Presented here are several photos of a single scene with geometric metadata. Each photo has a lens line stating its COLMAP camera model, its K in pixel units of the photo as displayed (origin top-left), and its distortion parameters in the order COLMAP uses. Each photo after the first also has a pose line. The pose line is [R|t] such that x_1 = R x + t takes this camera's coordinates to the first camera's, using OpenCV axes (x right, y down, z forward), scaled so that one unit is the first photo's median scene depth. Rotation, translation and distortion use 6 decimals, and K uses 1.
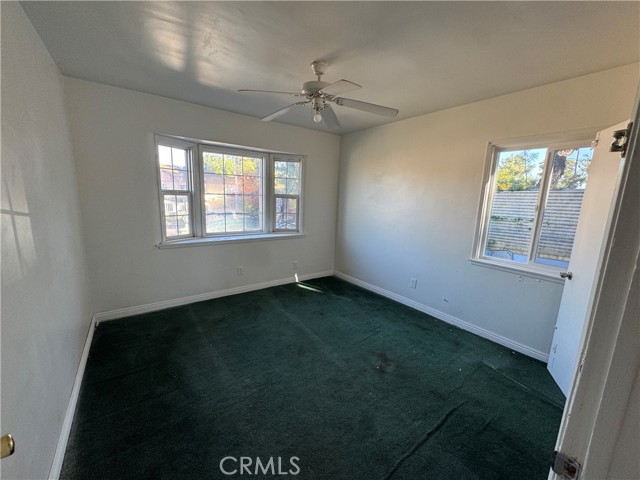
lens RADIAL K [[253.8, 0, 320.9], [0, 253.8, 239.8], [0, 0, 1]] dist [-0.001689, 0.000174]
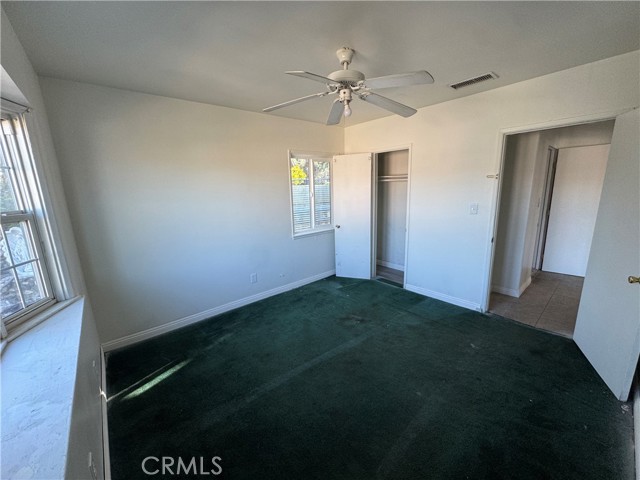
lens RADIAL K [[253.8, 0, 320.7], [0, 253.8, 238.7], [0, 0, 1]] dist [-0.001689, 0.000174]
pose [[-0.066564, -0.233222, 0.970143, -0.694435], [0.205336, 0.948286, 0.242057, -0.196228], [-0.976425, 0.215317, -0.015233, 0.826801]]
